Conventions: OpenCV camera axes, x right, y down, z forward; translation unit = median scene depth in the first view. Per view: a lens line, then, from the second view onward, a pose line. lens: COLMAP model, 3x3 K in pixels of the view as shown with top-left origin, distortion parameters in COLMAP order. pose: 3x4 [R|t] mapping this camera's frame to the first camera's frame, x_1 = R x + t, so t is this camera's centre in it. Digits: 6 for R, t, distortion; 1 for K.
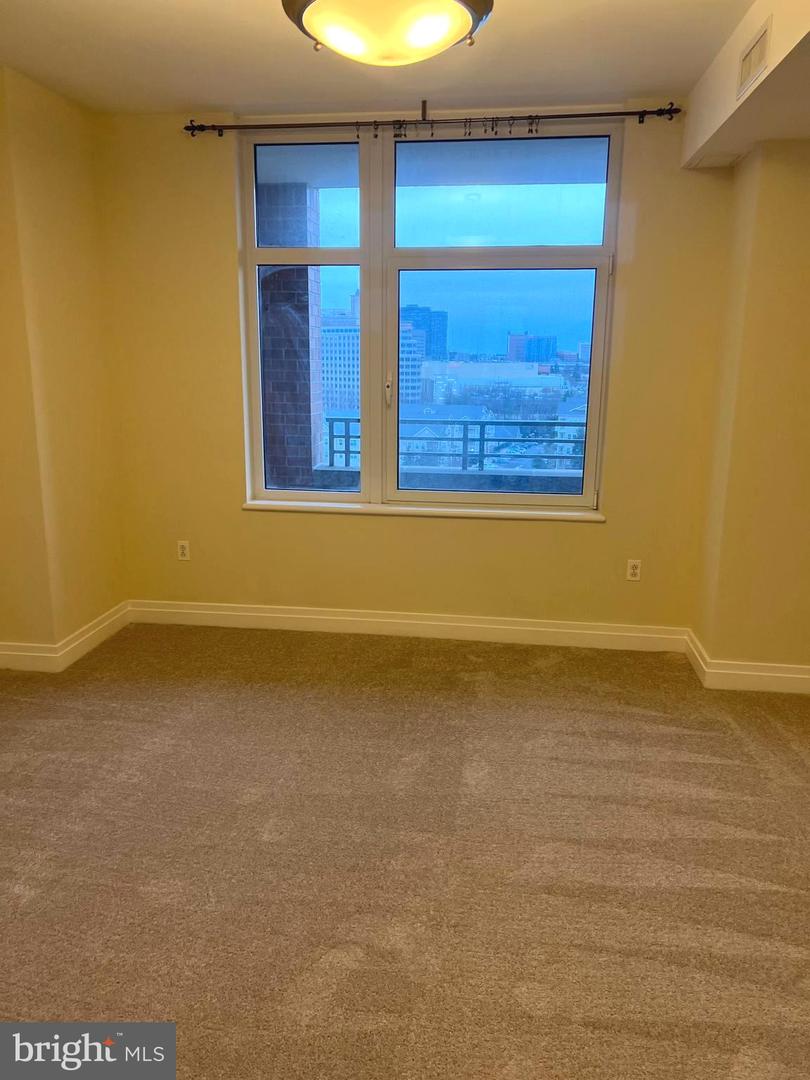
lens RADIAL K [[808.6, 0, 404.1], [0, 808.6, 534.6], [0, 0, 1]] dist [0.025147, -0.043402]
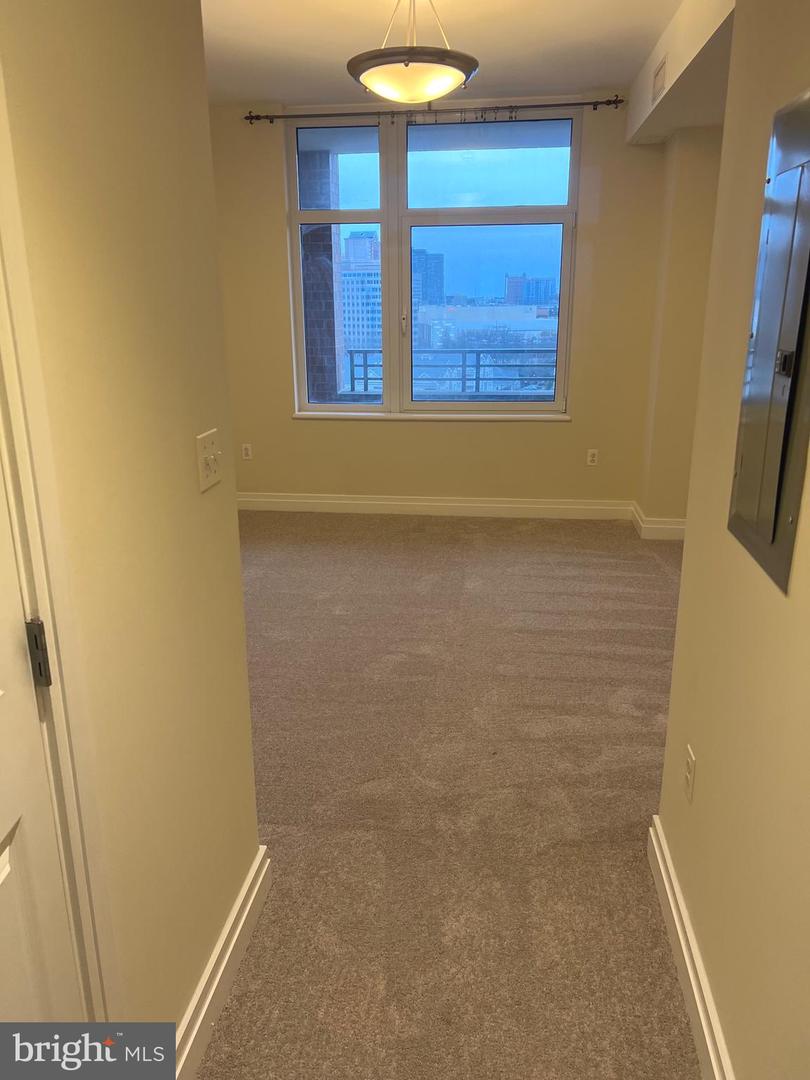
lens RADIAL K [[808.6, 0, 402.4], [0, 808.6, 546.6], [0, 0, 1]] dist [0.025147, -0.043402]
pose [[0.999853, -0.016967, -0.002417, -0.026887], [0.017103, 0.996871, 0.077171, 0.085805], [0.001100, -0.077201, 0.997015, -0.344229]]
